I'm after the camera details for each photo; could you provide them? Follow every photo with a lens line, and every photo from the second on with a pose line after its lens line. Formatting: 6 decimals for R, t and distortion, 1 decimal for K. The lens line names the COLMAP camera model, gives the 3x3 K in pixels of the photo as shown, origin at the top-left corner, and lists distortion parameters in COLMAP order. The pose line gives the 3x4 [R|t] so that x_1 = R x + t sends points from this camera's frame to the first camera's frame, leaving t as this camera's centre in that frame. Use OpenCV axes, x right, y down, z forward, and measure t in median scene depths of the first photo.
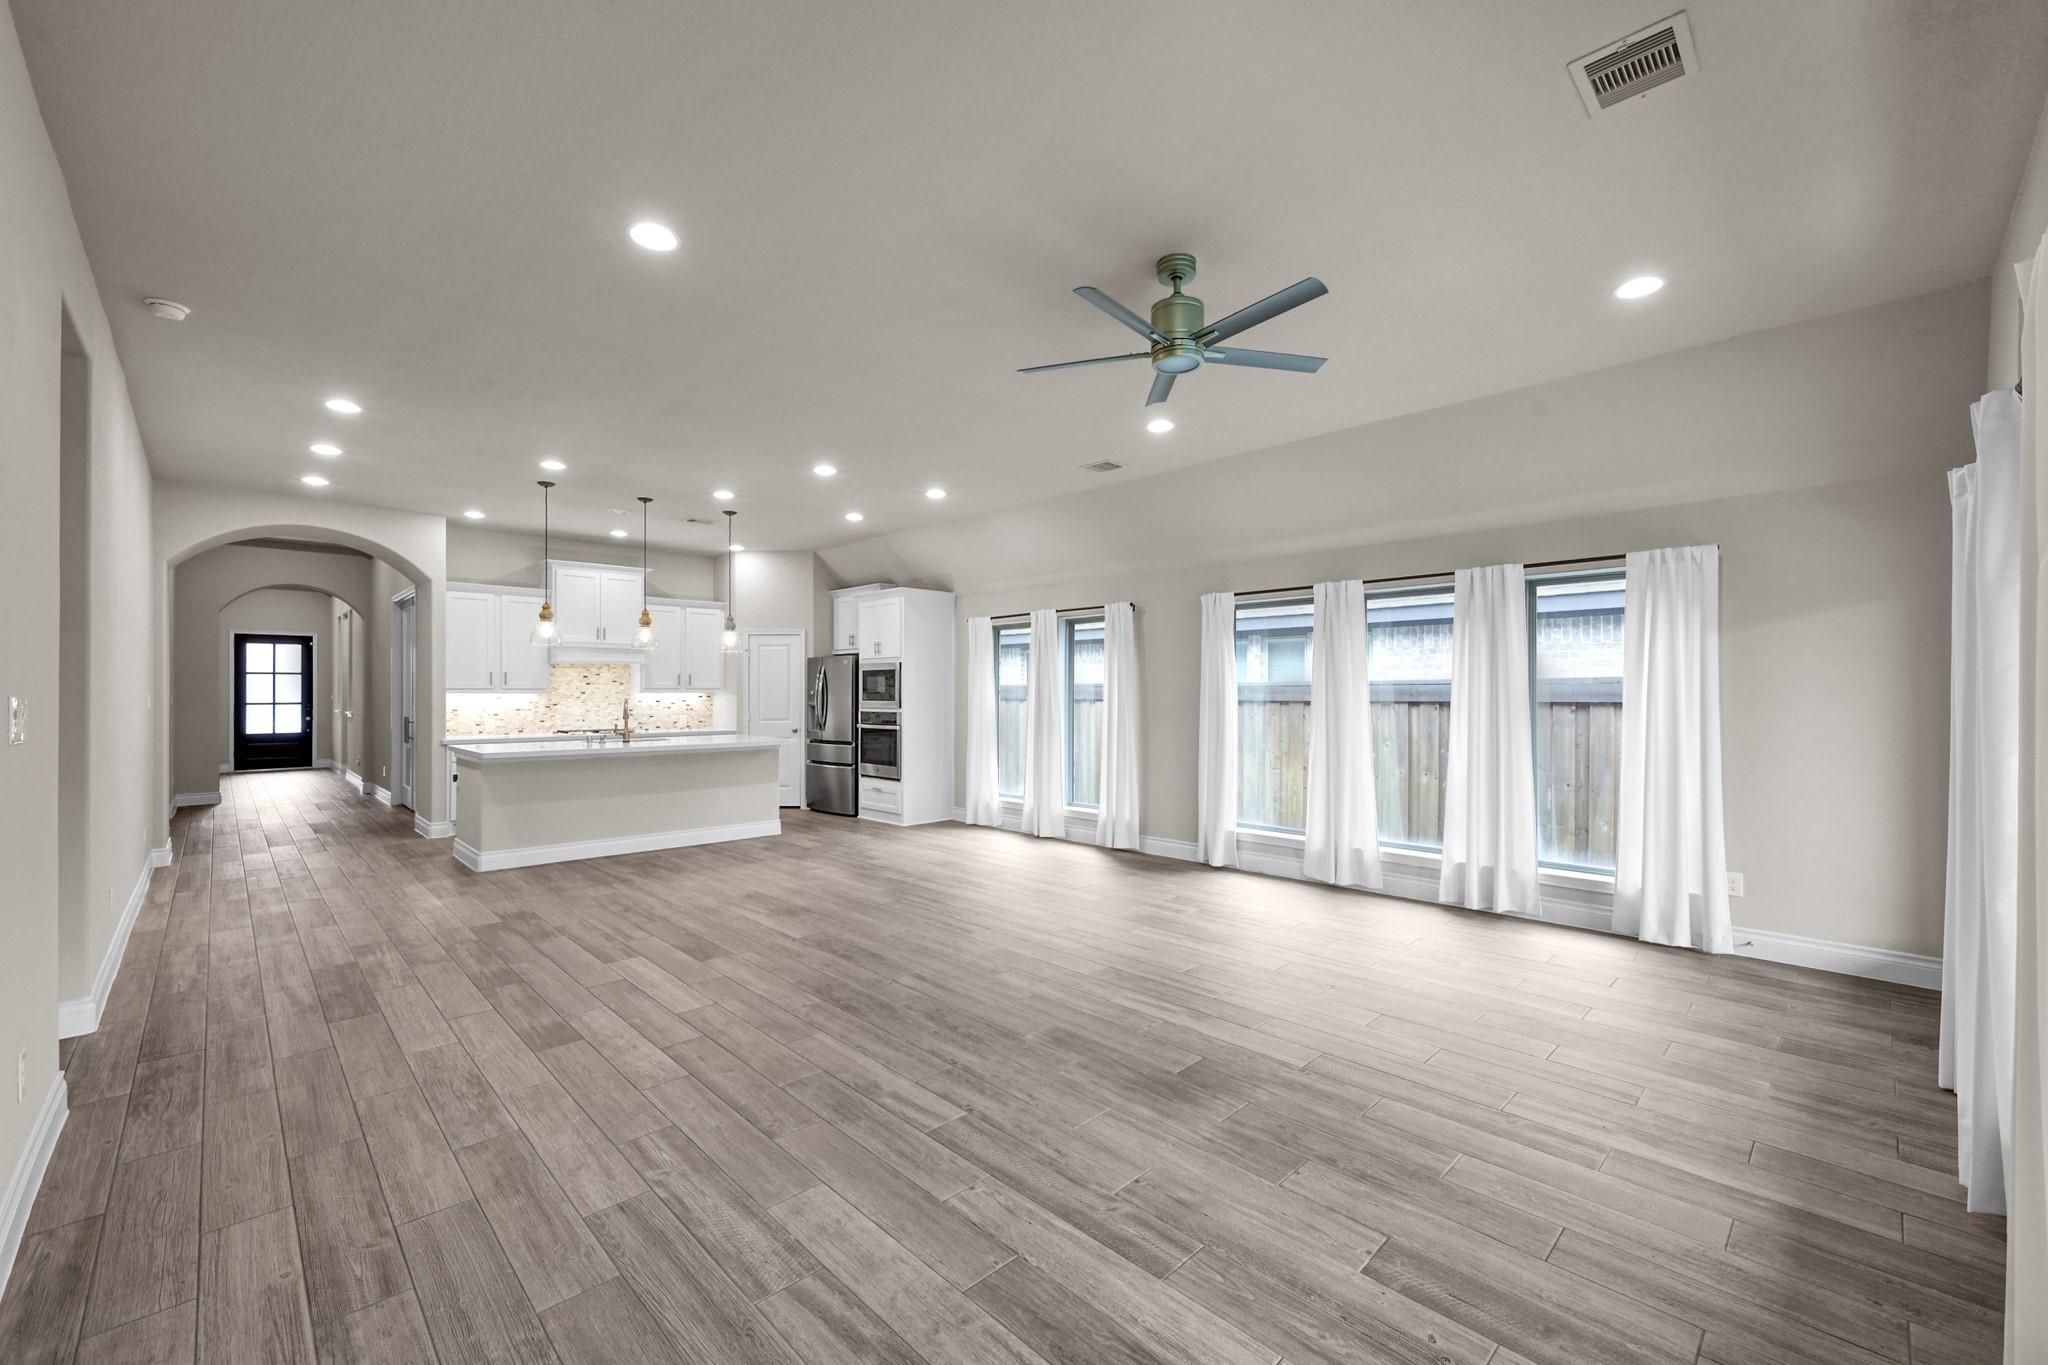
lens RADIAL K [[820.2, 0, 1060.8], [0, 820.2, 695.6], [0, 0, 1]] dist [-0.004030, 0.000855]
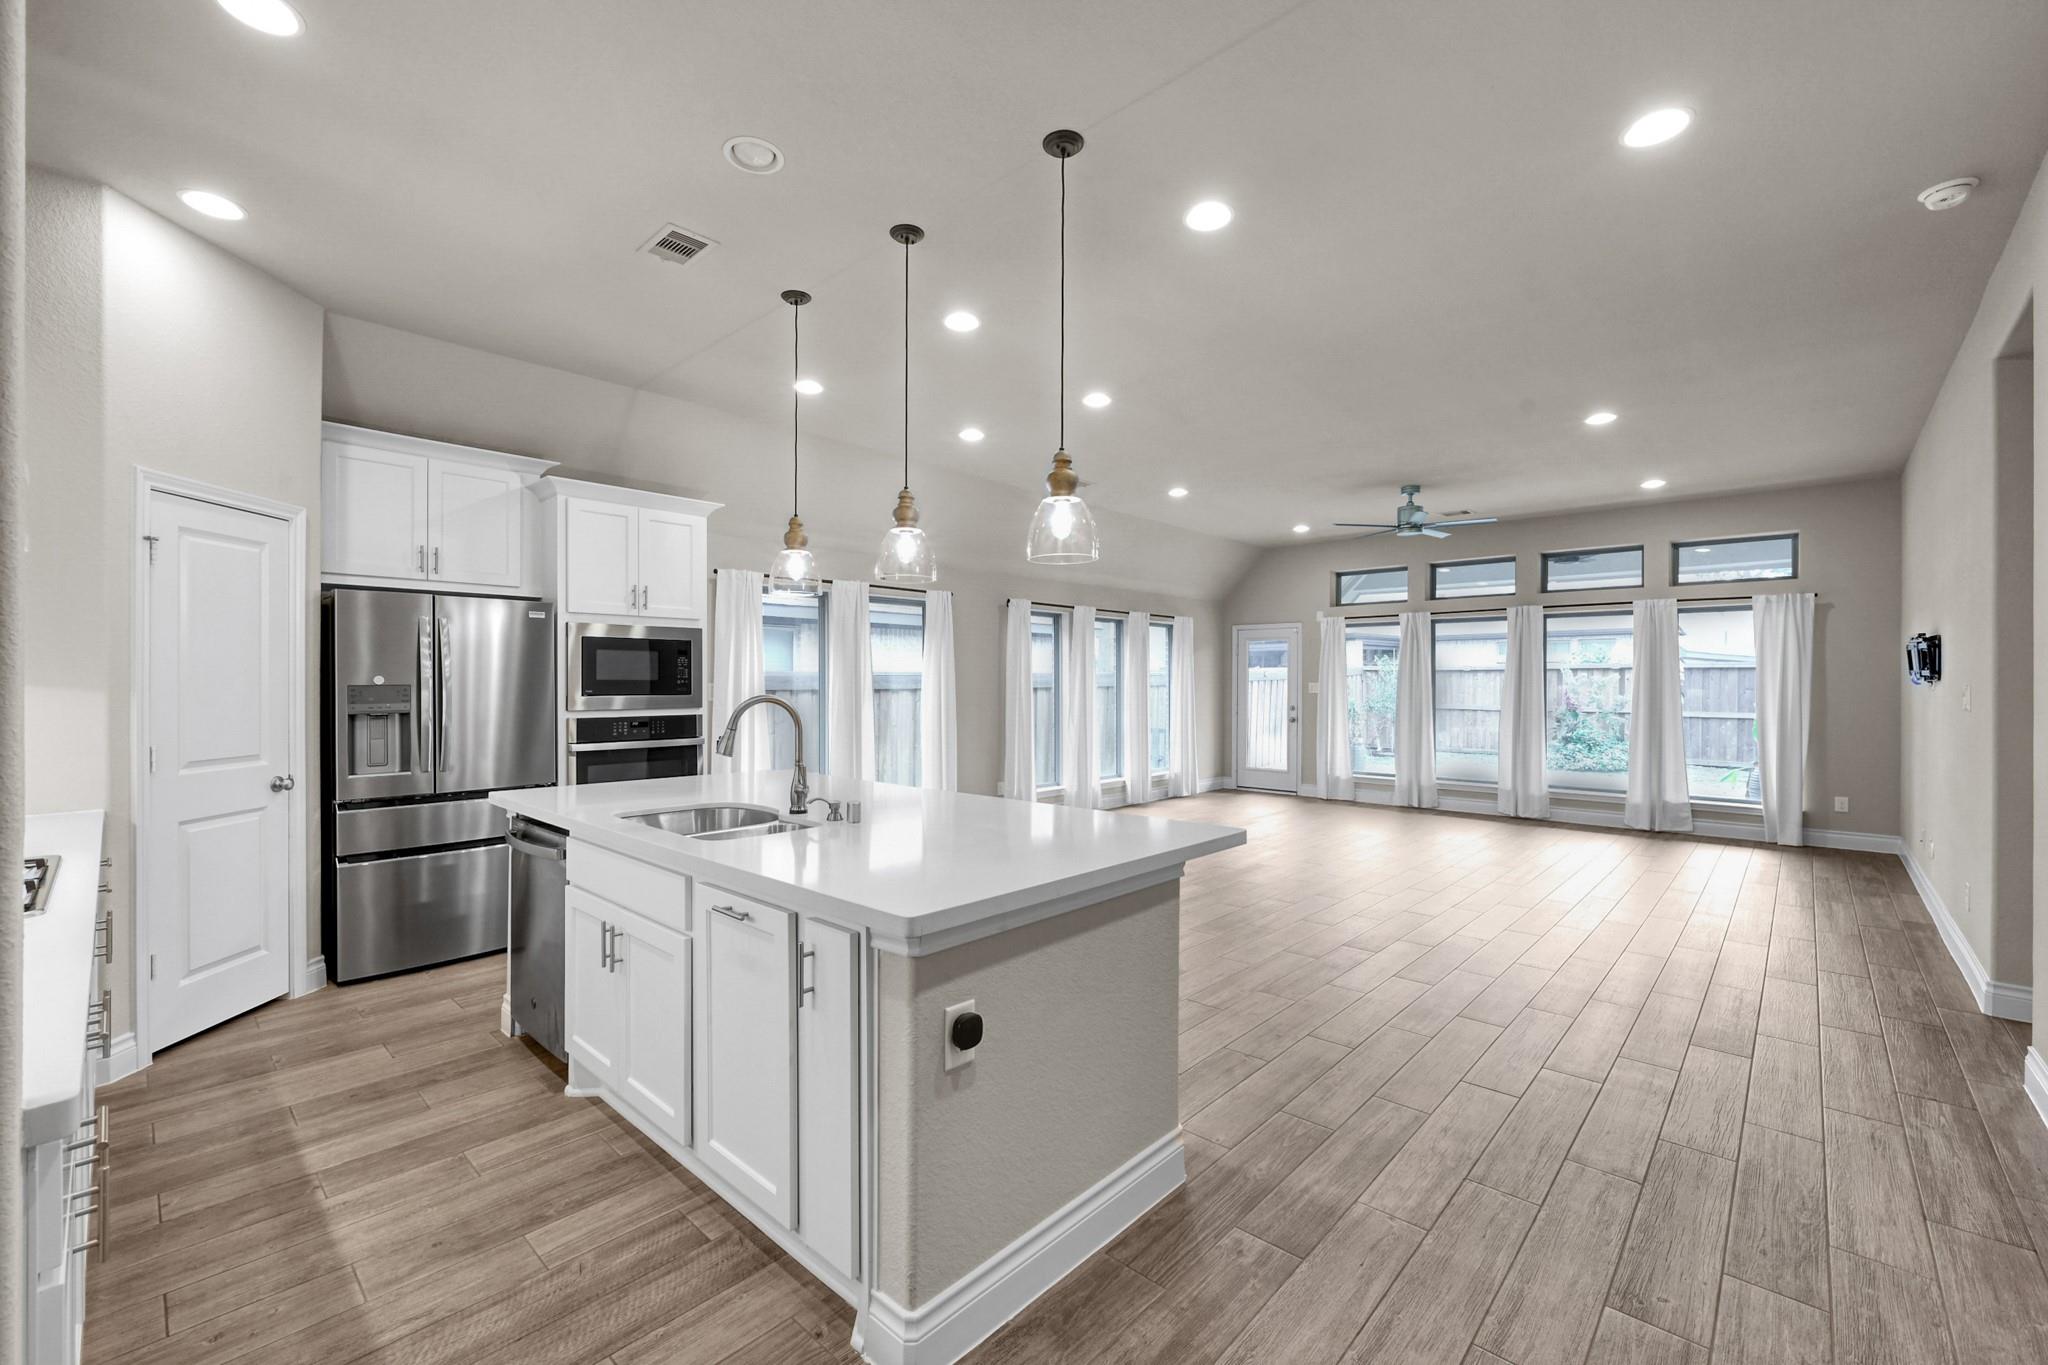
lens RADIAL K [[873.0, 0, 994.4], [0, 873.0, 671.3], [0, 0, 1]] dist [-0.000076, -0.000172]
pose [[-0.014103, 0.011359, 0.999836, -1.031430], [0.003975, 0.999928, -0.011304, -0.003387], [-0.999893, 0.003815, -0.014147, 1.024624]]
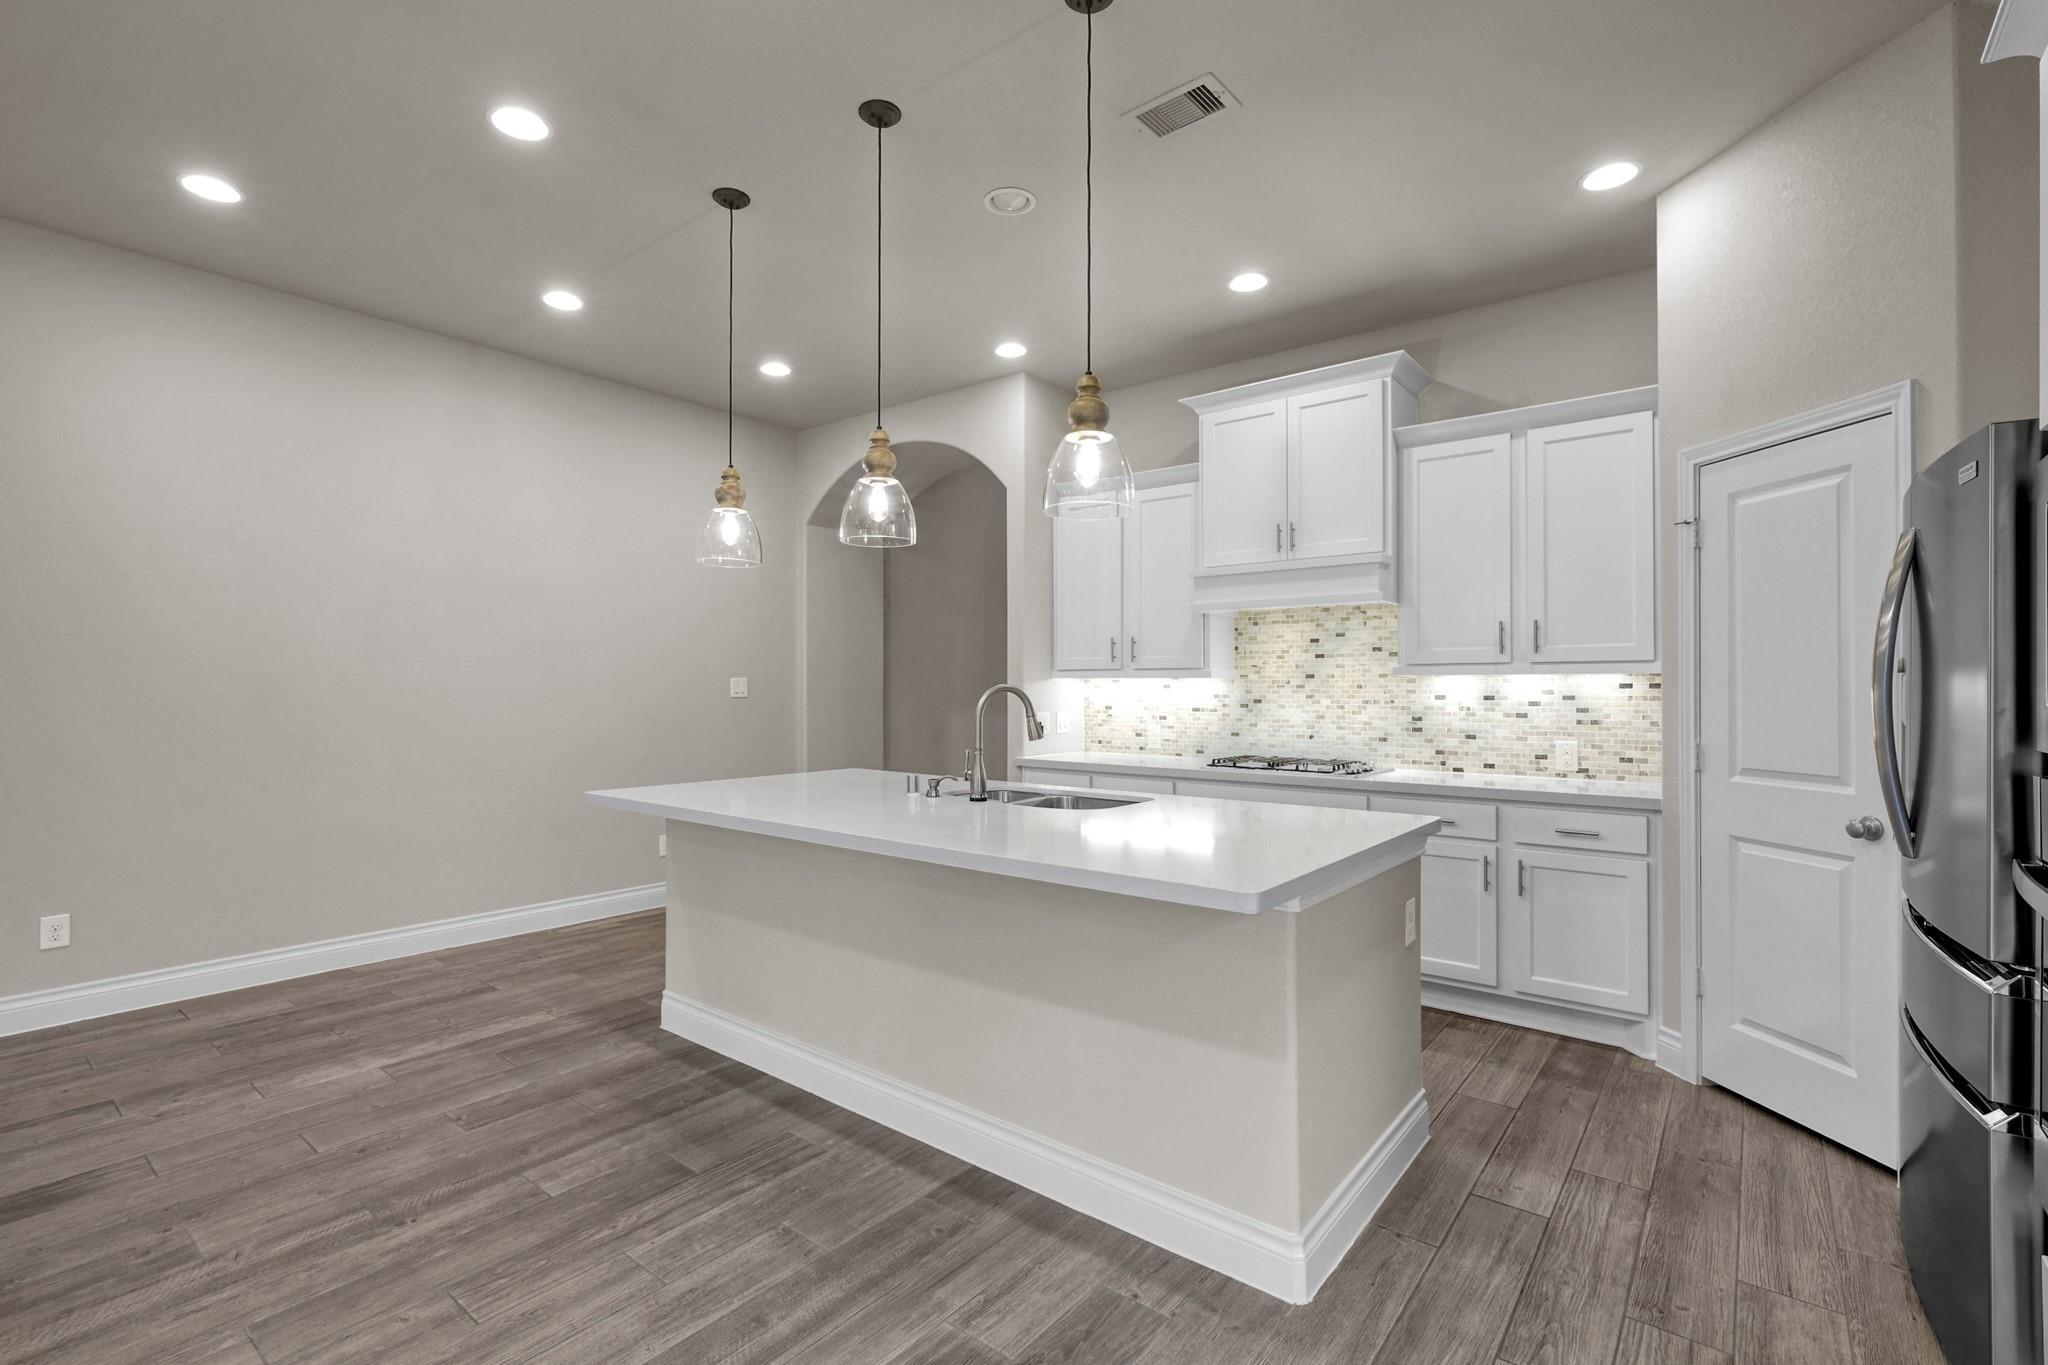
lens RADIAL K [[917.5, 0, 980.5], [0, 917.5, 686.8], [0, 0, 1]] dist [0.002749, 0.000824]
pose [[0.073797, -0.000471, -0.997273, -0.127318], [-0.009143, 0.999958, -0.001149, 0.006379], [0.997231, 0.009203, 0.073789, 1.080925]]
